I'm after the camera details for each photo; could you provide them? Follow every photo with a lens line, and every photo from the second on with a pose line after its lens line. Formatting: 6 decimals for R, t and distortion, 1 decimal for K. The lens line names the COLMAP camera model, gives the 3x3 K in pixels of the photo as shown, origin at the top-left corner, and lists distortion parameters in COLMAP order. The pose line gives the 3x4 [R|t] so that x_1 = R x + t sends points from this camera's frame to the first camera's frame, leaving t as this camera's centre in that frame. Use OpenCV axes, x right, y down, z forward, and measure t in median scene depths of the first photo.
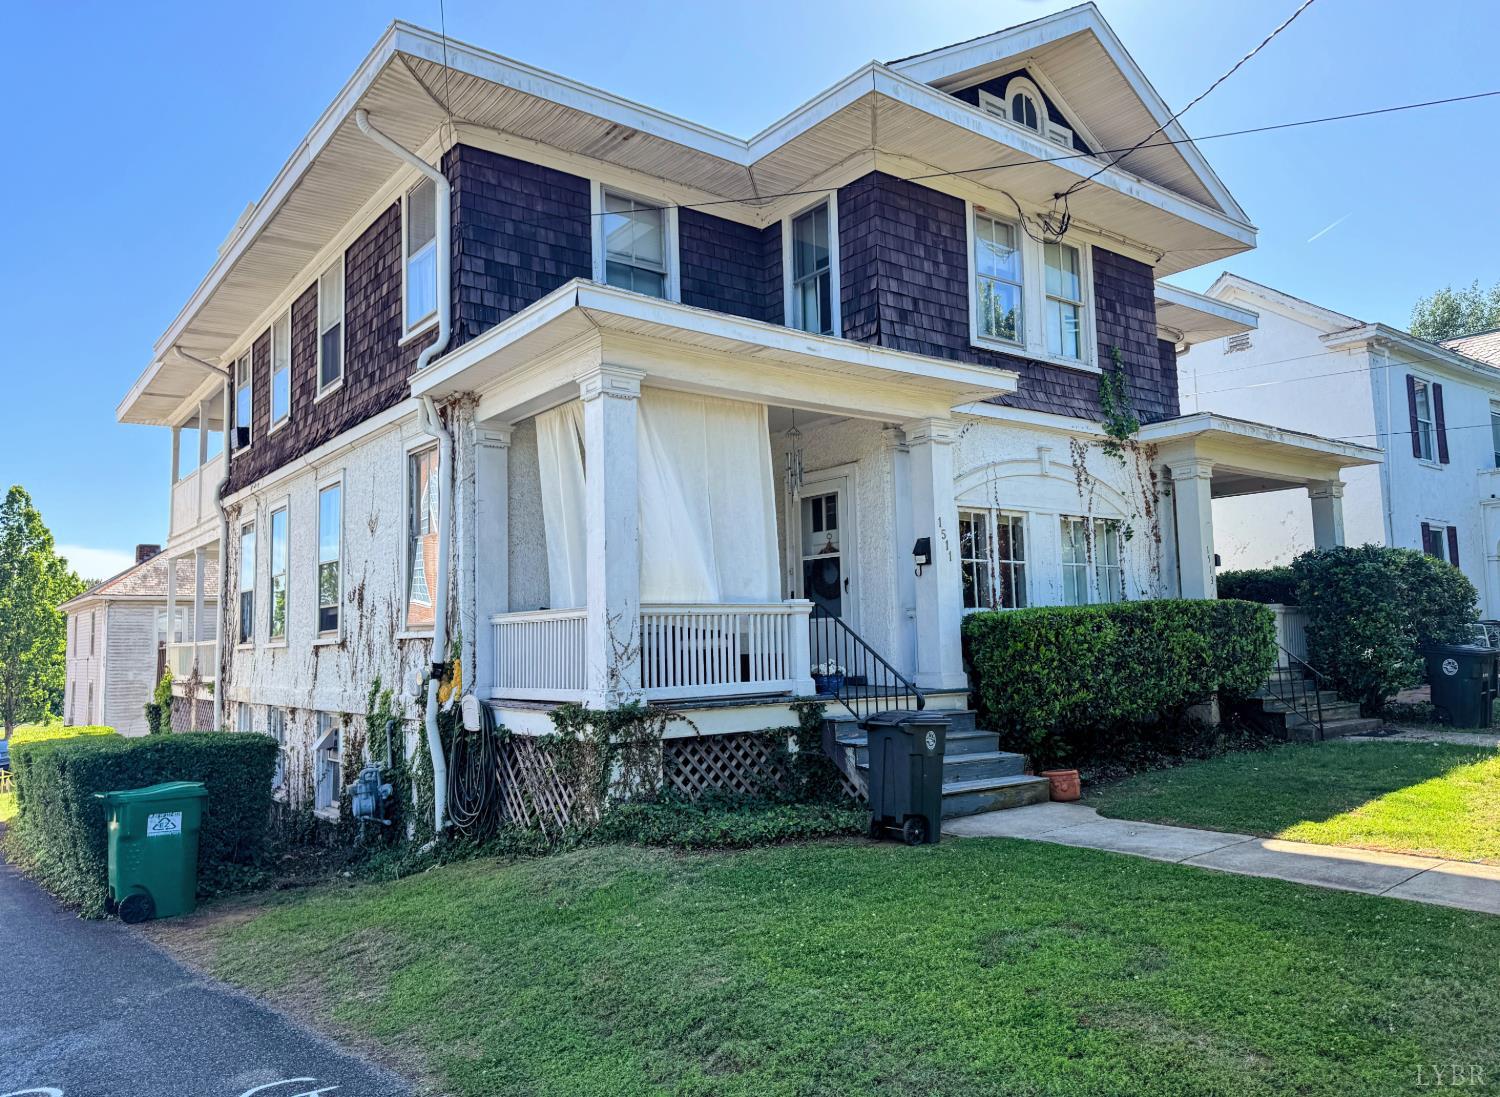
lens RADIAL K [[1085.6, 0, 750.0], [0, 1085.6, 548.5], [0, 0, 1]] dist [0.123722, -0.341025]
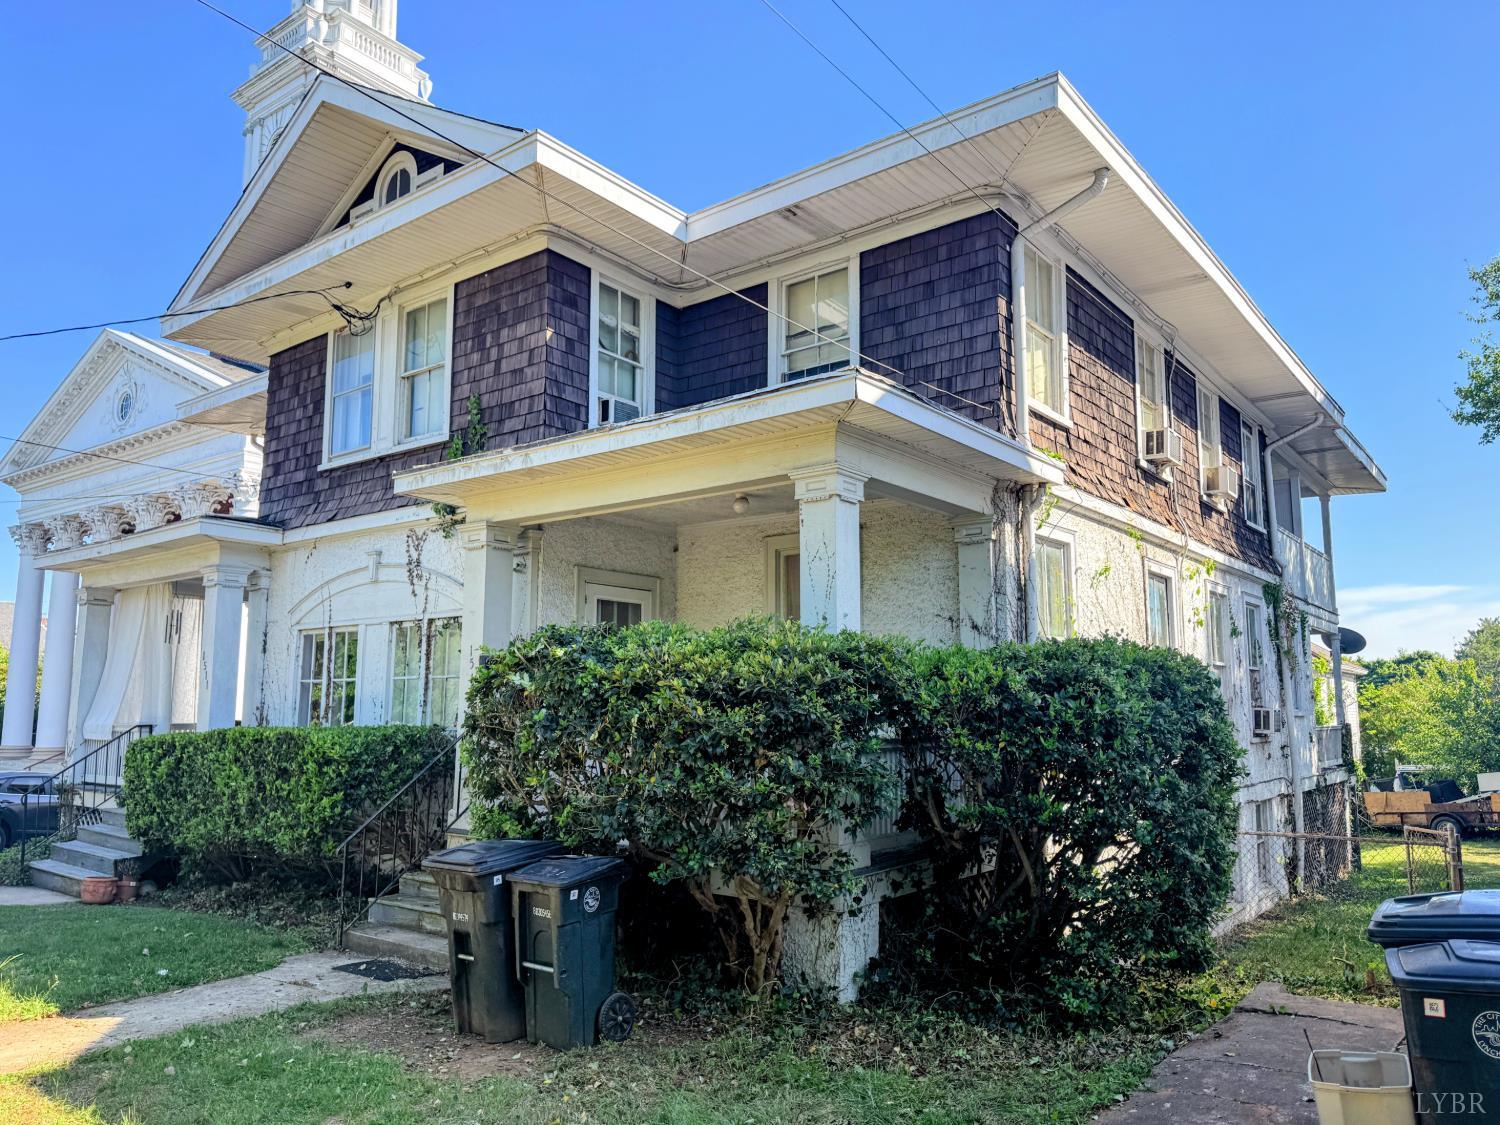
lens RADIAL K [[1061.5, 0, 750.0], [0, 1061.5, 562.5], [0, 0, 1]] dist [0.054188, -0.086797]
pose [[0.253701, -0.103660, -0.961712, 1.284996], [0.083775, 0.992860, -0.084917, 0.020182], [0.963648, -0.059024, 0.260574, 1.141576]]
